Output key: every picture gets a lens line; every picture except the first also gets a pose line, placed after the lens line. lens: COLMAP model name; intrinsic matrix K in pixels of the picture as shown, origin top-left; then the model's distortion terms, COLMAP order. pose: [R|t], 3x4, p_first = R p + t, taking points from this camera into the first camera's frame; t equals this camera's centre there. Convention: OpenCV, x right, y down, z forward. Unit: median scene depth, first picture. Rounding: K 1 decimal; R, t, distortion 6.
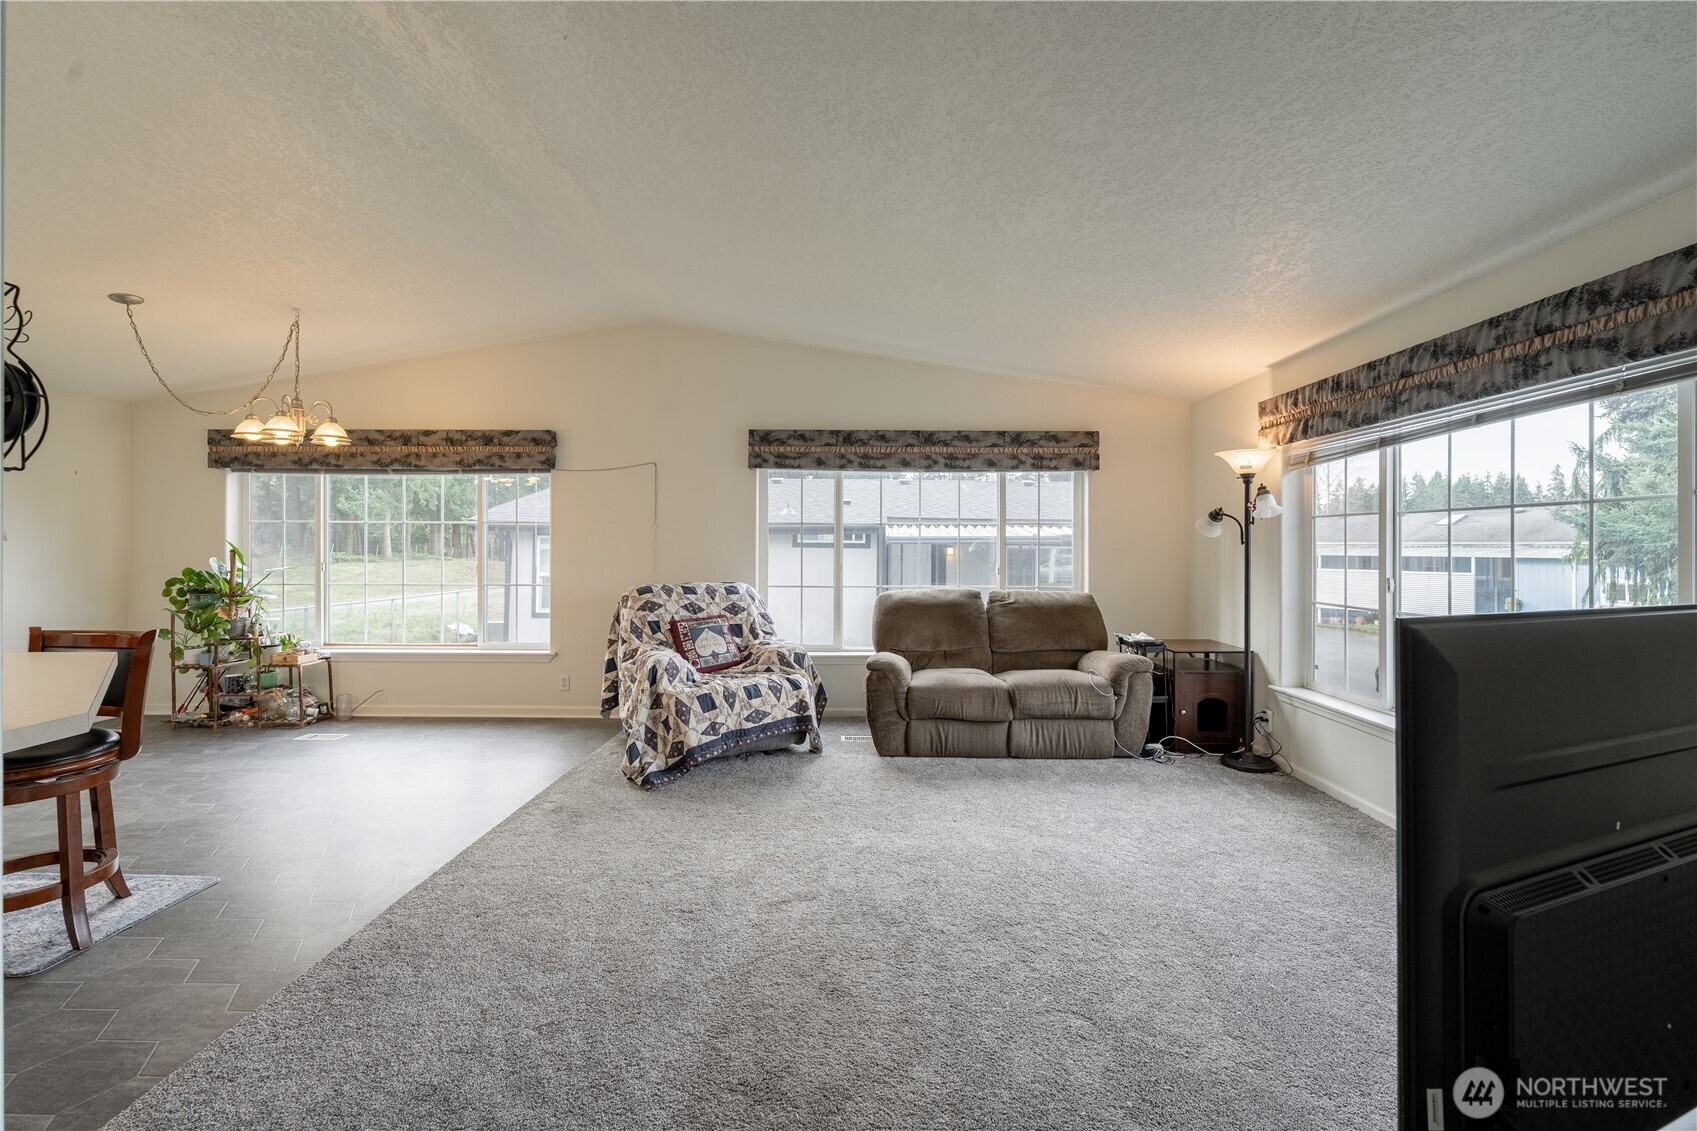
lens RADIAL K [[692.1, 0, 854.7], [0, 692.1, 543.0], [0, 0, 1]] dist [0.000074, -0.000433]
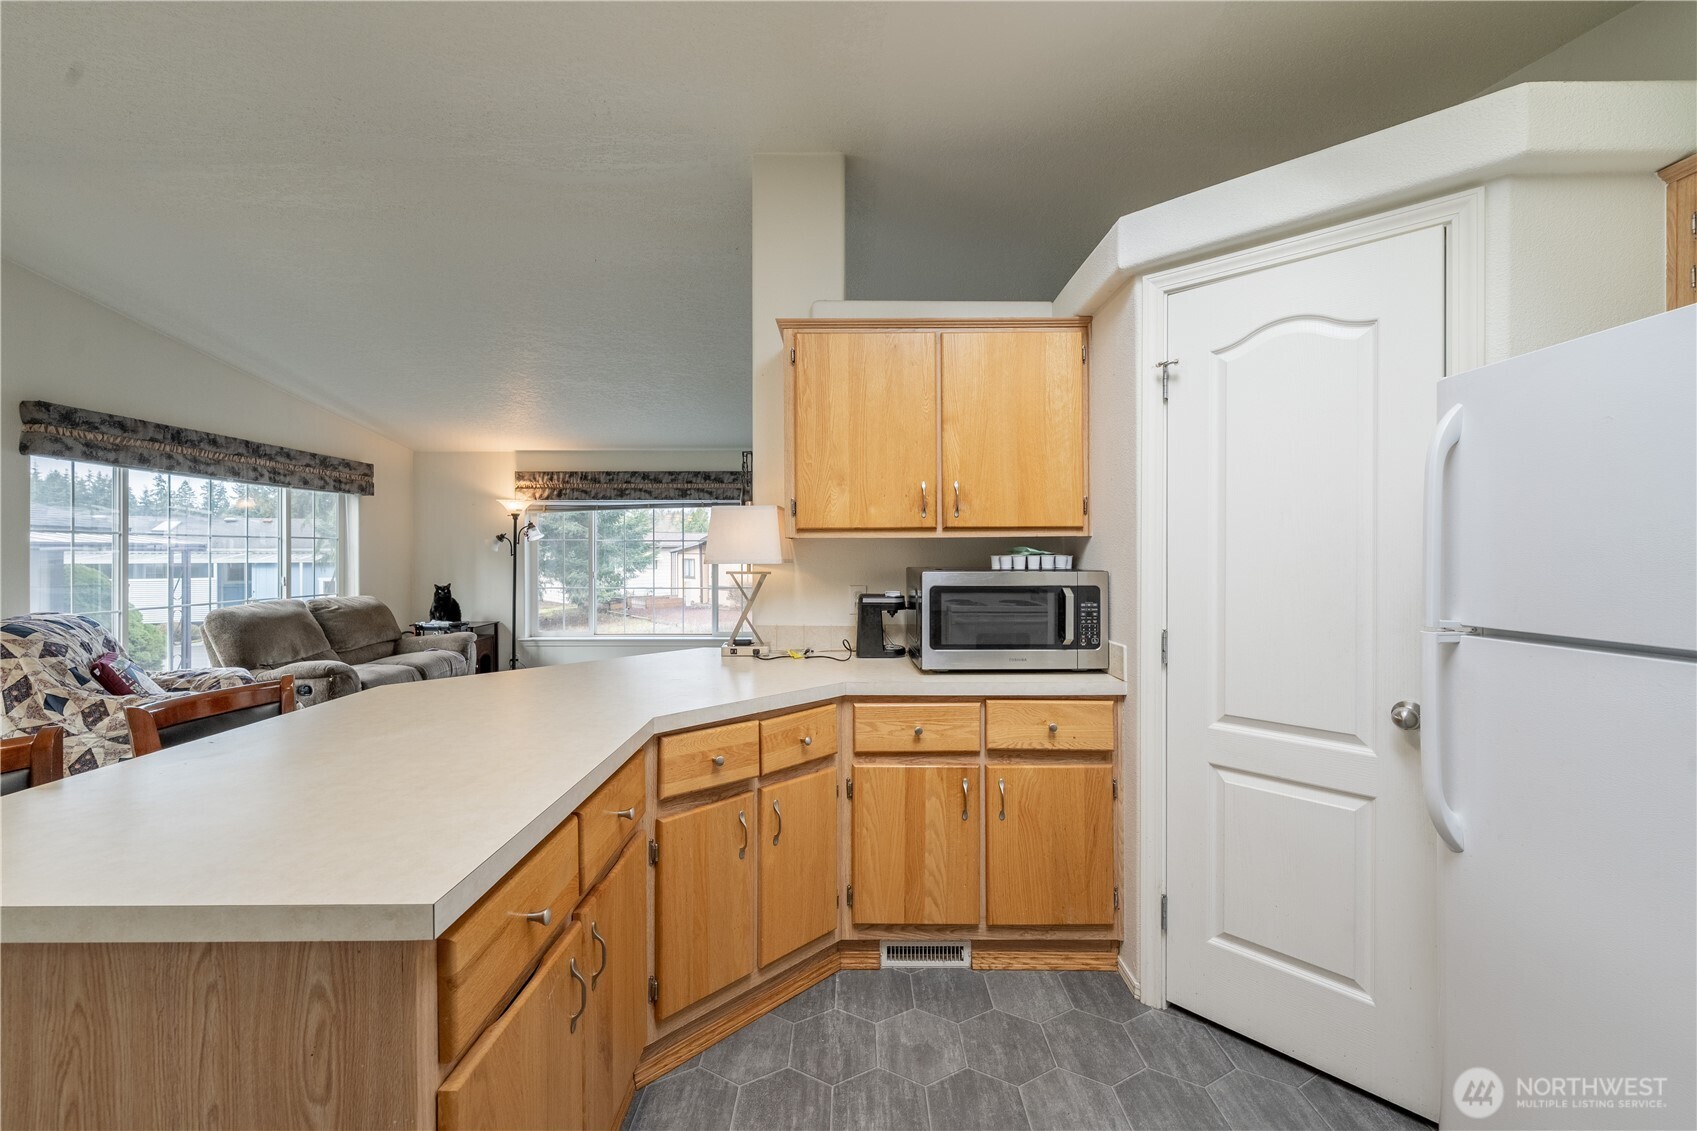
lens RADIAL K [[686.6, 0, 848.5], [0, 686.6, 565.5], [0, 0, 1]] dist [0.000990, -0.000192]
pose [[-0.007707, -0.022214, 0.999724, -1.039603], [-0.002869, 0.999750, 0.022193, -0.013221], [-0.999966, -0.002697, -0.007769, 0.195587]]
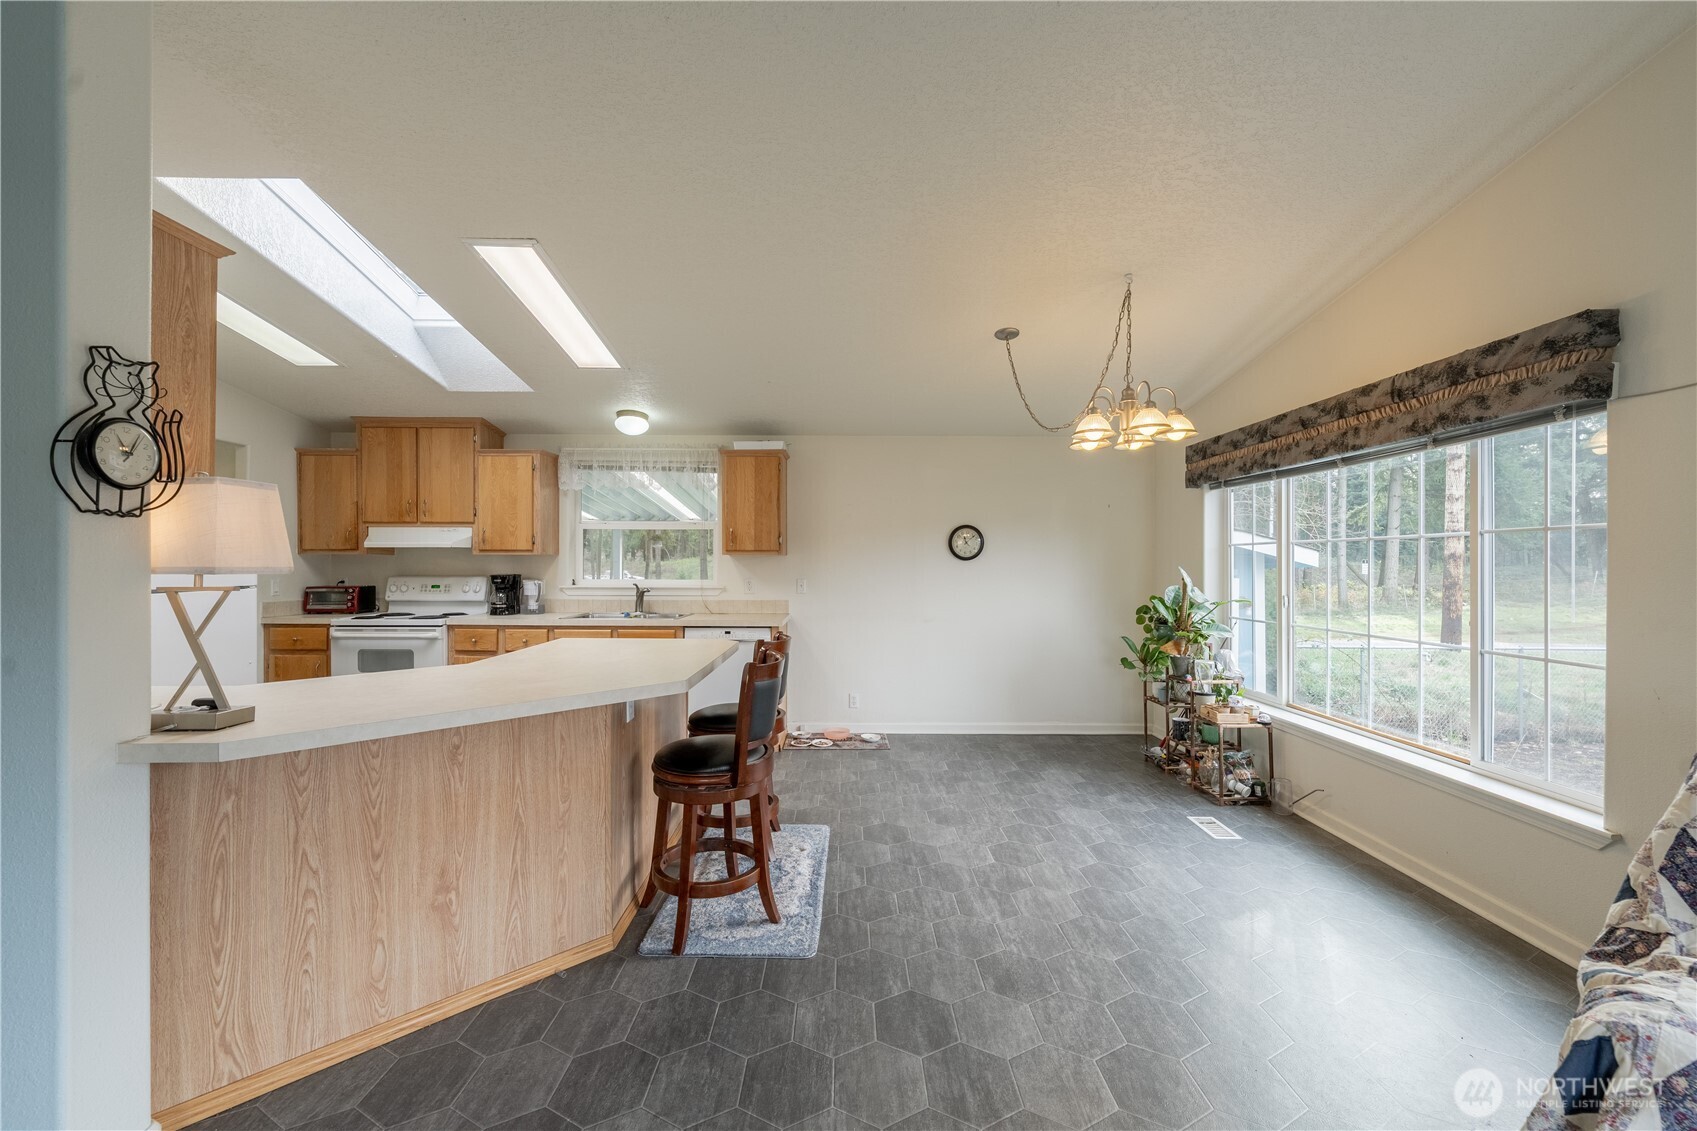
lens RADIAL K [[687.6, 0, 845.8], [0, 687.6, 565.4], [0, 0, 1]] dist [-0.001001, -0.000527]
pose [[0.016302, -0.002554, -0.999864, -0.027703], [-0.000634, 0.999997, -0.002565, -0.004059], [0.999867, 0.000676, 0.016300, 0.634545]]
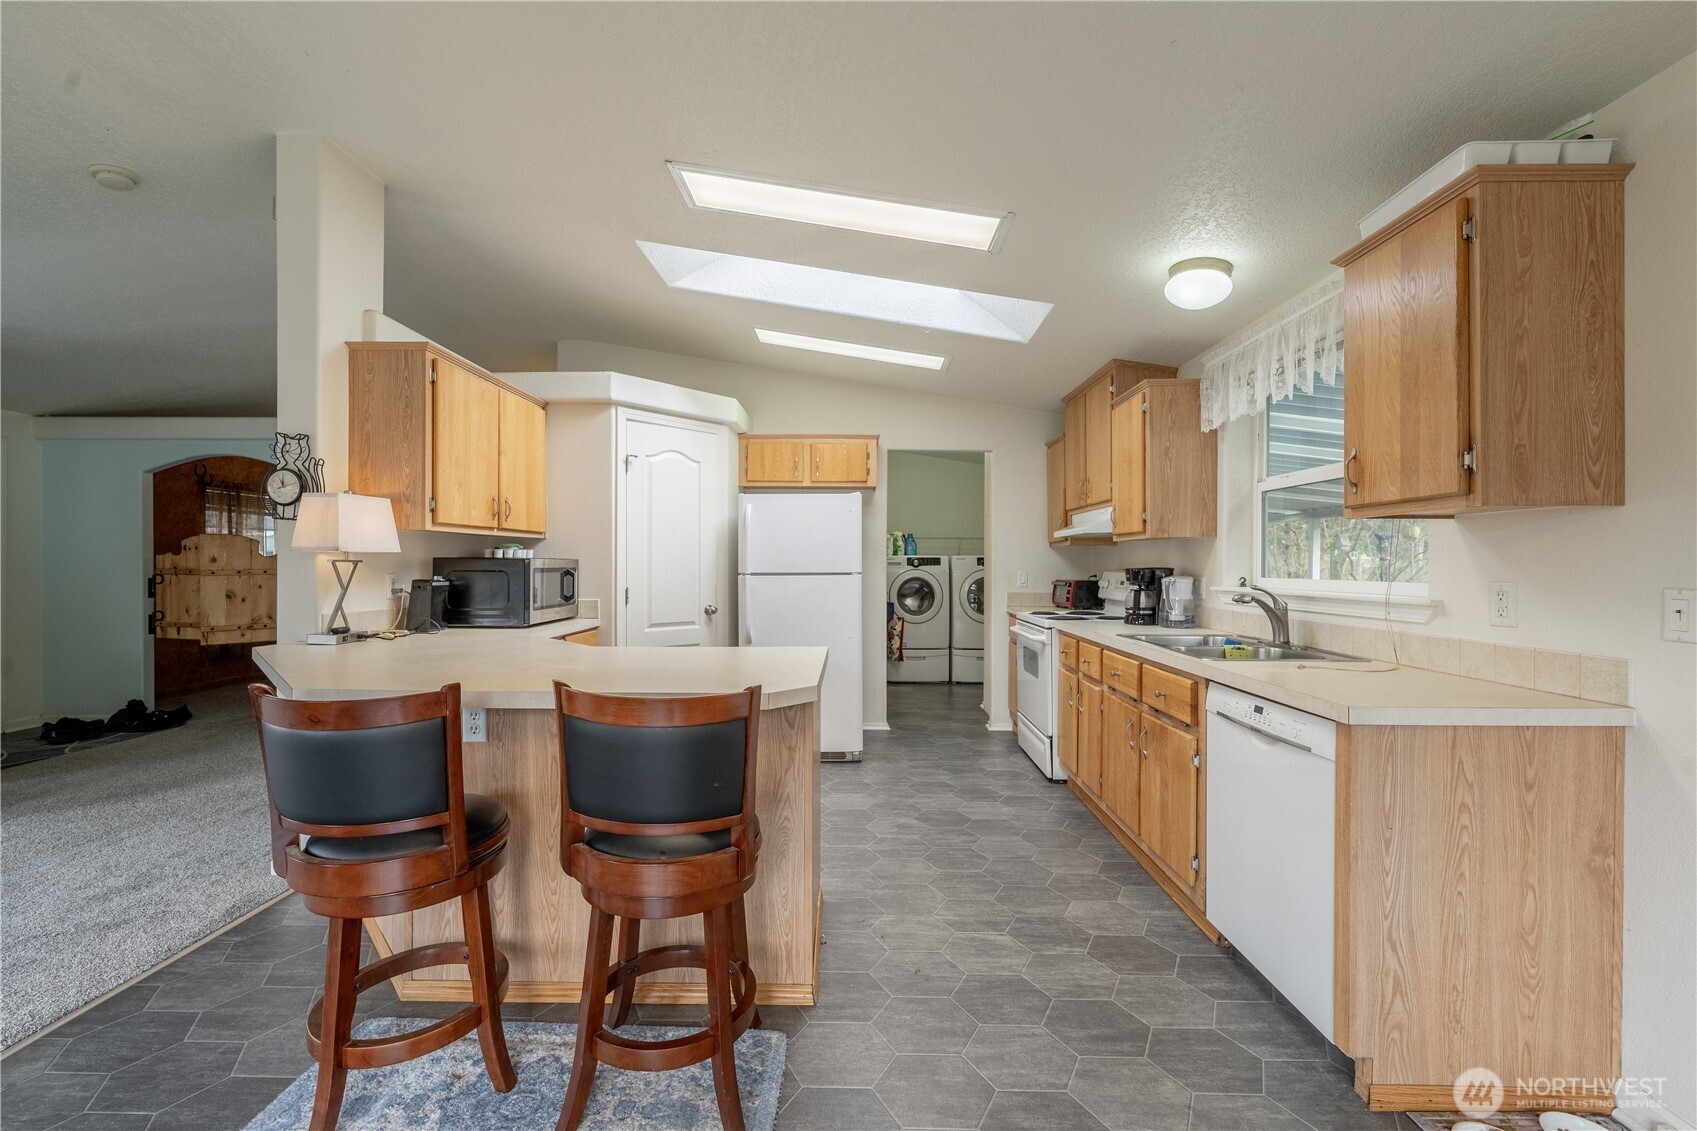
lens RADIAL K [[687.6, 0, 845.8], [0, 687.6, 565.4], [0, 0, 1]] dist [-0.001001, -0.000527]
pose [[-0.999963, -0.006197, 0.006027, -0.874141], [-0.006195, 0.999981, 0.000292, 0.008447], [-0.006029, 0.000255, -0.999982, 0.915725]]
